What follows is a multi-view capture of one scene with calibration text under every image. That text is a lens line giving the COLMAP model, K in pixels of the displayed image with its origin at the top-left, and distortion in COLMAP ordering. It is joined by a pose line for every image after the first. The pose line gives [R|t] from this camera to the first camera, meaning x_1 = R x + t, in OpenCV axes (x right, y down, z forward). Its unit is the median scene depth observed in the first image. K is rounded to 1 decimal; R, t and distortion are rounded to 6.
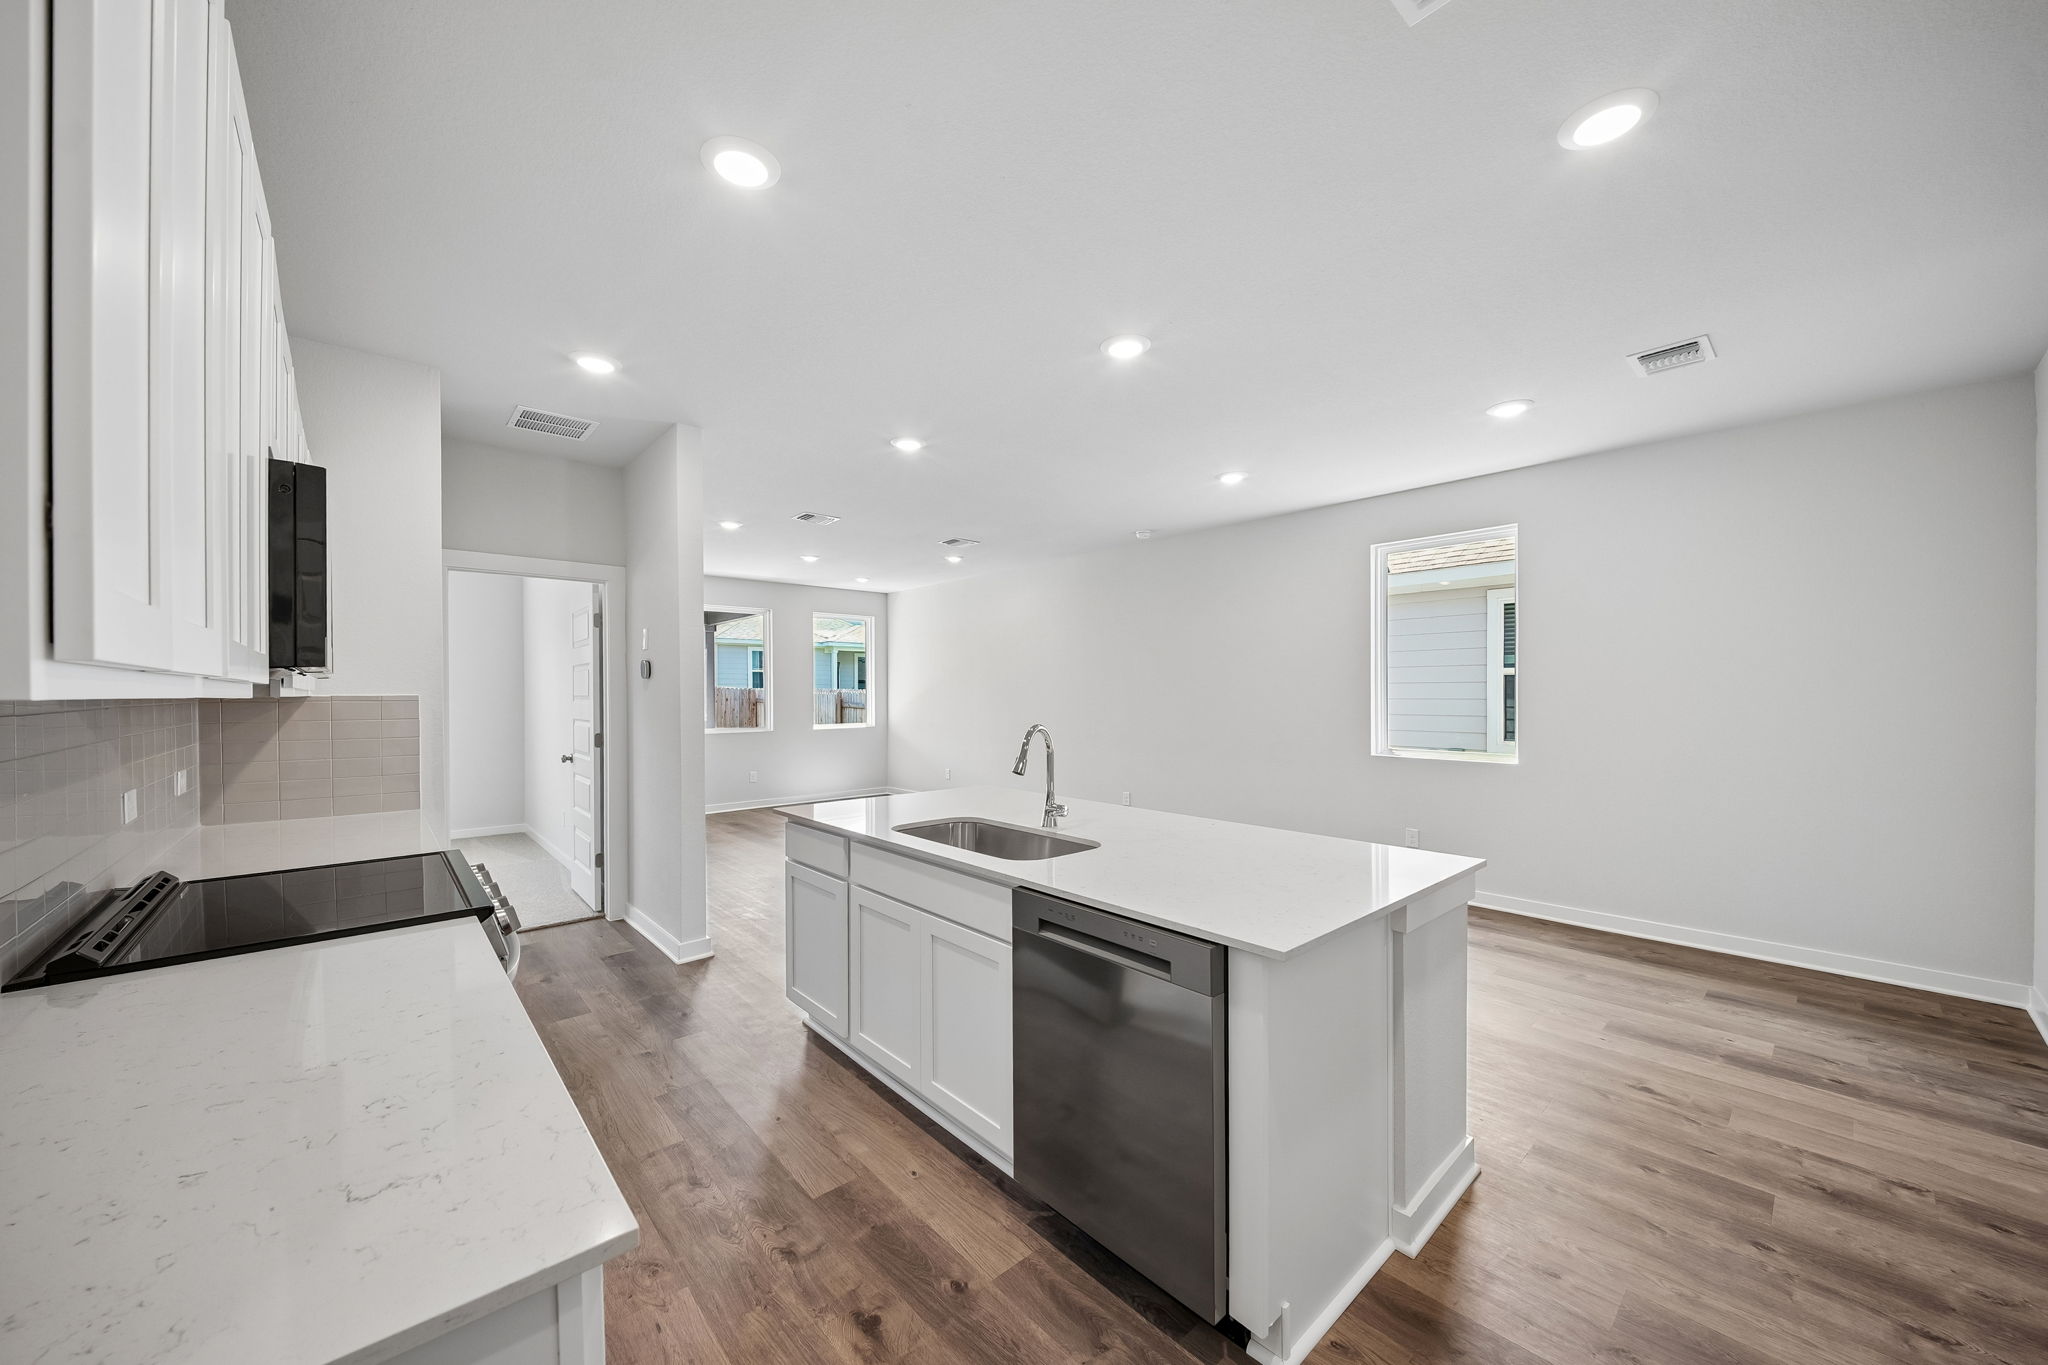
lens RADIAL K [[730.7, 0, 1035.5], [0, 730.7, 717.0], [0, 0, 1]] dist [0.001343, -0.000292]
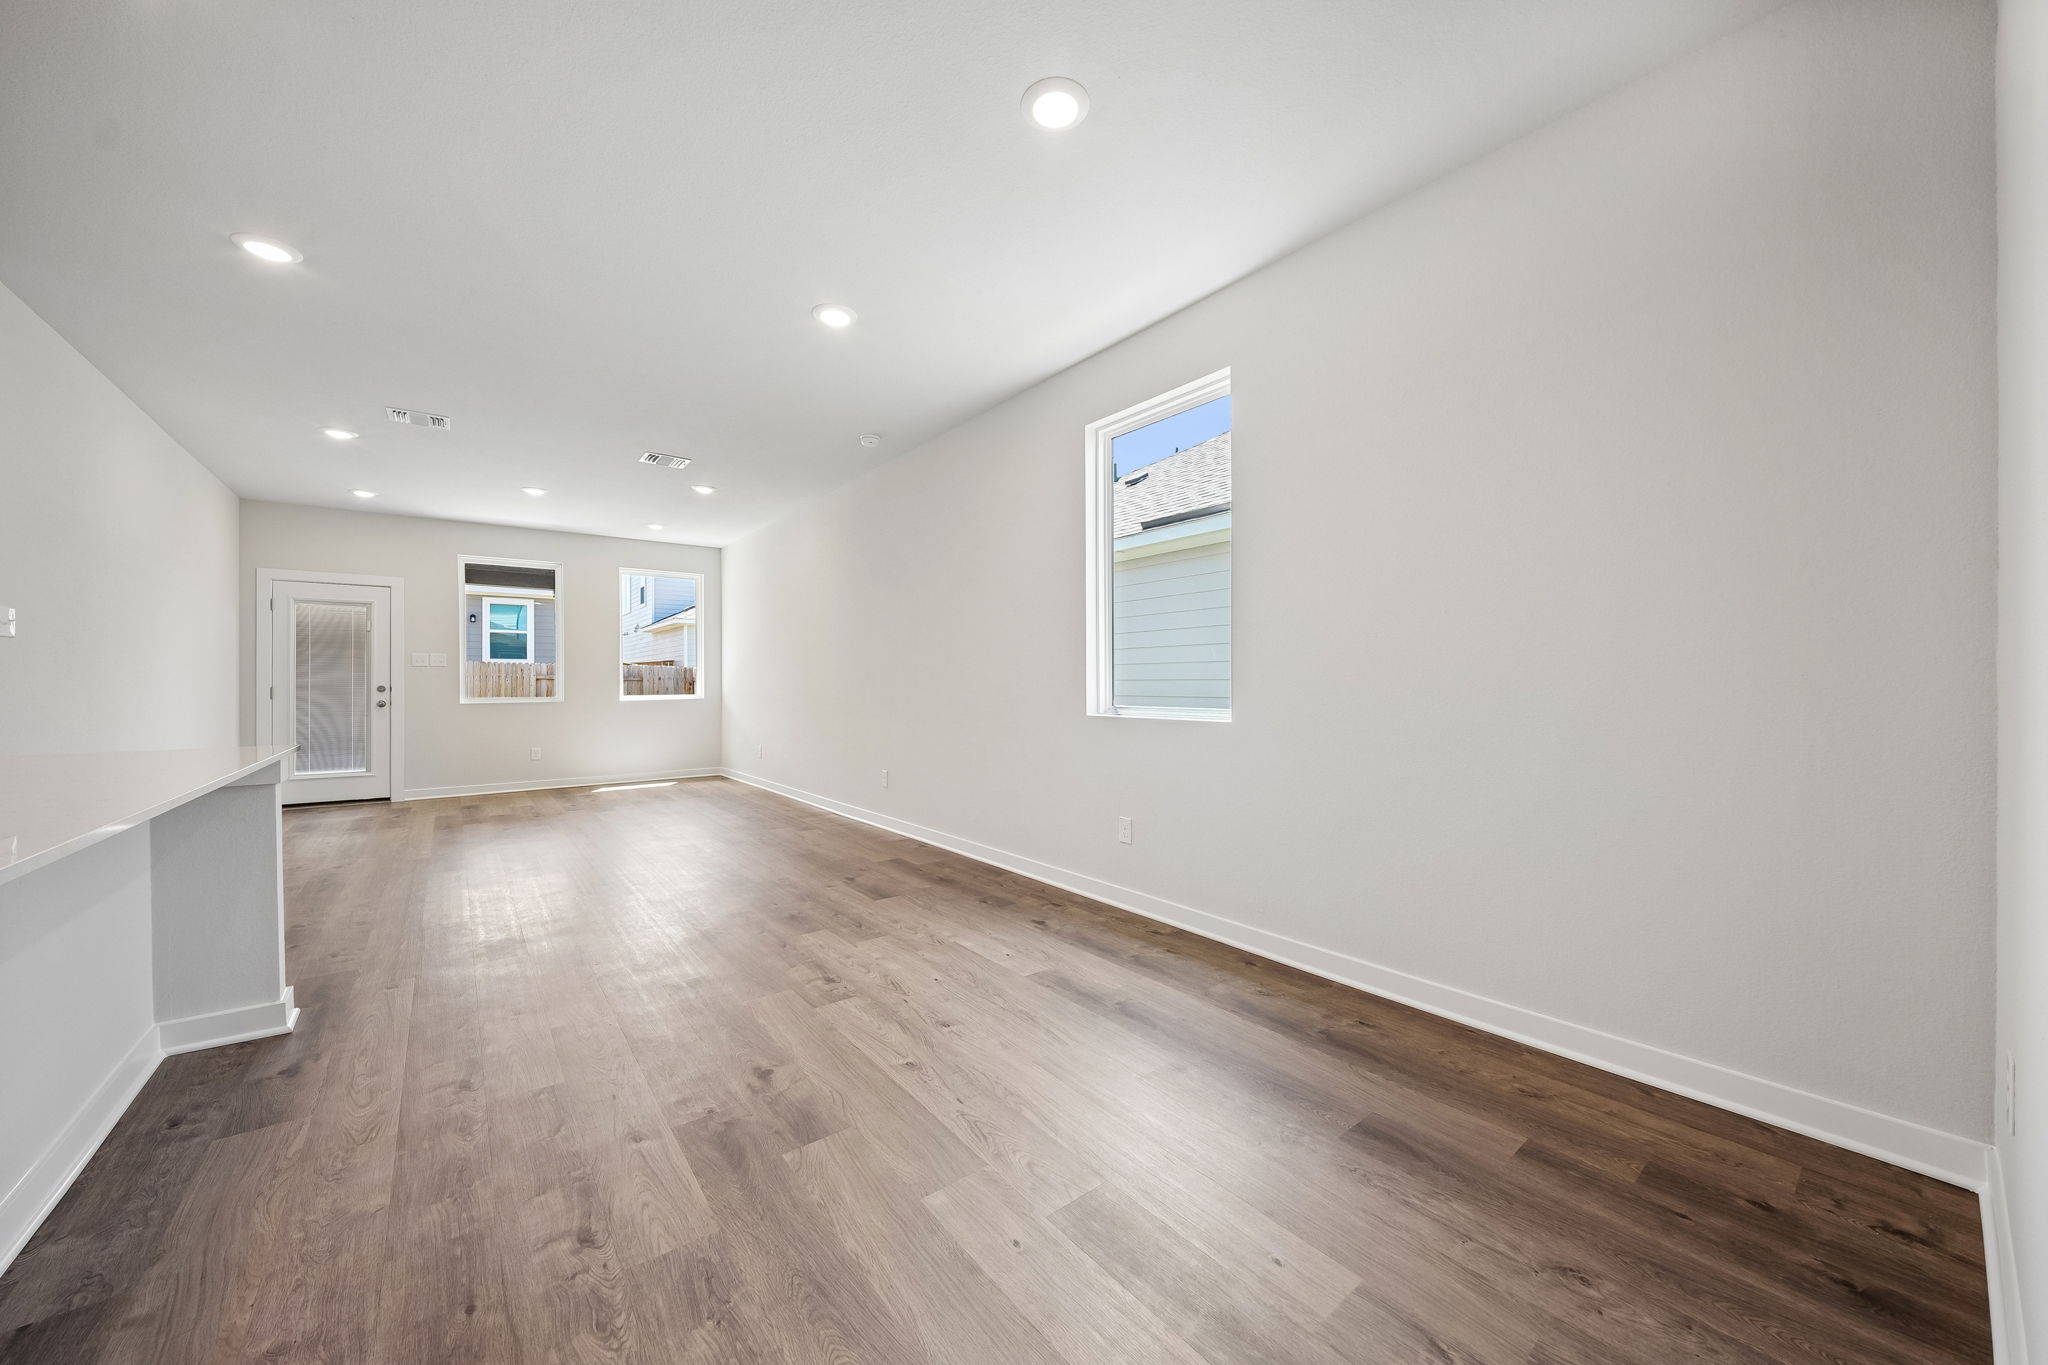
lens RADIAL K [[730.7, 0, 1031.0], [0, 730.7, 686.7], [0, 0, 1]] dist [0.001343, -0.000292]
pose [[0.997838, -0.004290, -0.065576, 0.670236], [0.002666, 0.999688, -0.024844, 0.064984], [0.065662, 0.024616, 0.997538, 0.412043]]
